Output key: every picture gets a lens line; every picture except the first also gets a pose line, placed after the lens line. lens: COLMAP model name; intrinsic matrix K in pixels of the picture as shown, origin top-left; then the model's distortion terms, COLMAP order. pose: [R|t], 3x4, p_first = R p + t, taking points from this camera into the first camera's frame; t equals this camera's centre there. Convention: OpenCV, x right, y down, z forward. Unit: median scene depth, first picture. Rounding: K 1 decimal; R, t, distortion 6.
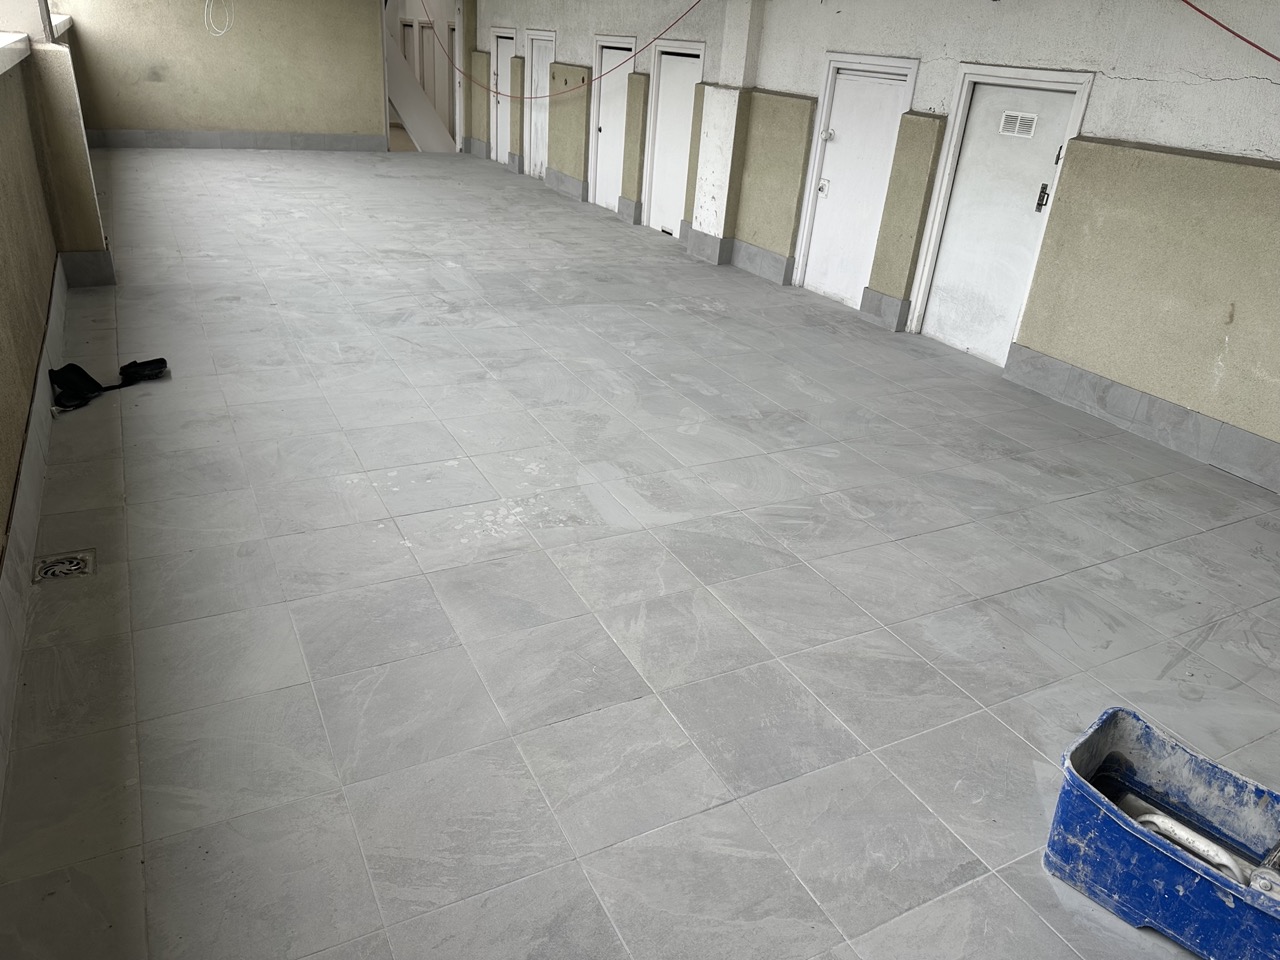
lens RADIAL K [[909.5, 0, 661.9], [0, 909.5, 480.5], [0, 0, 1]] dist [0.069510, -0.086605]
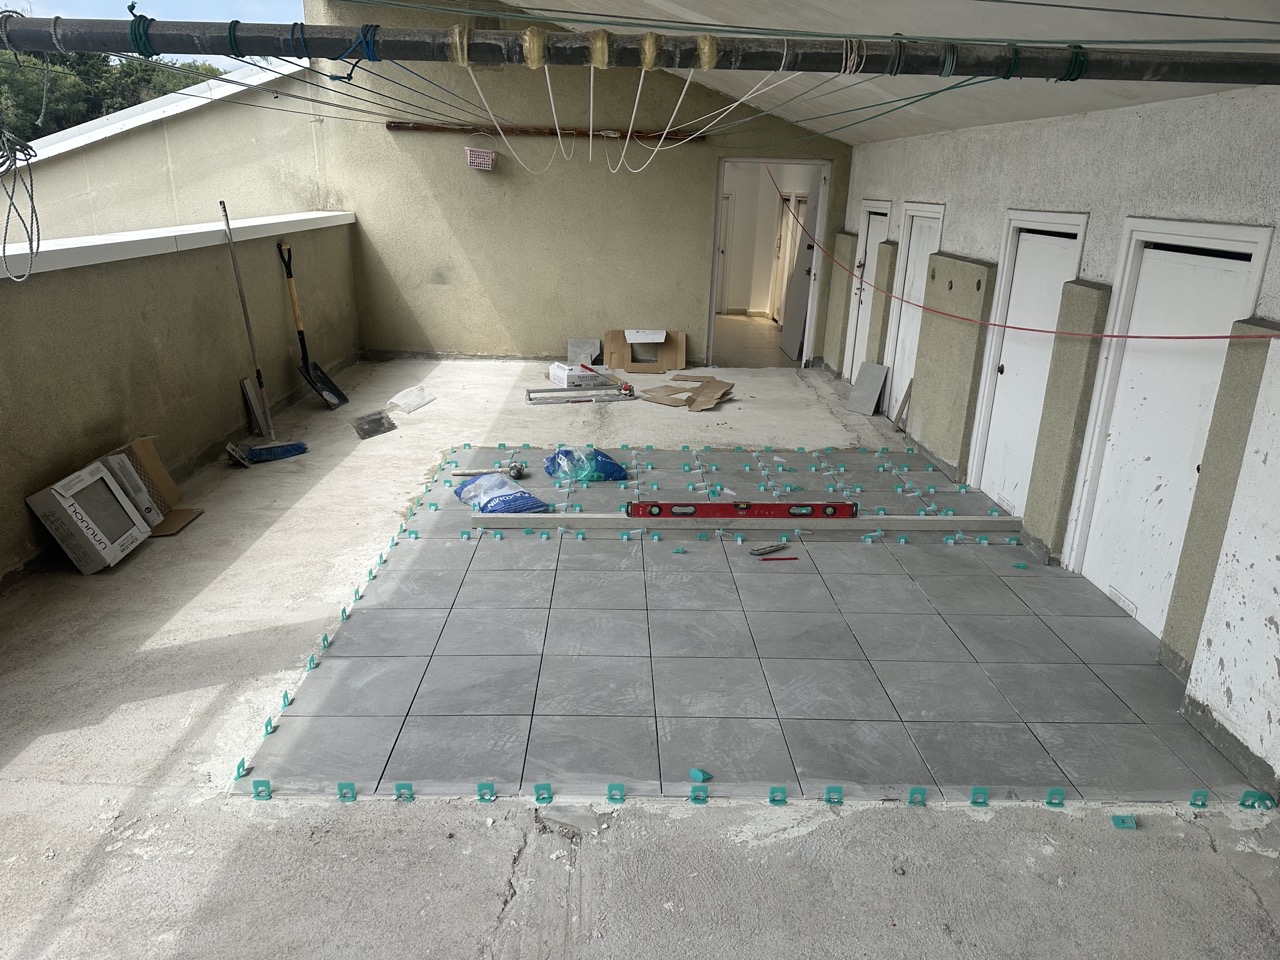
lens RADIAL K [[909.5, 0, 661.9], [0, 909.5, 480.5], [0, 0, 1]] dist [0.069510, -0.086605]
pose [[0.897810, 0.084631, -0.432173, -0.006864], [-0.148333, 0.982131, -0.115824, -0.224454], [0.414649, 0.168093, 0.894321, 0.437645]]
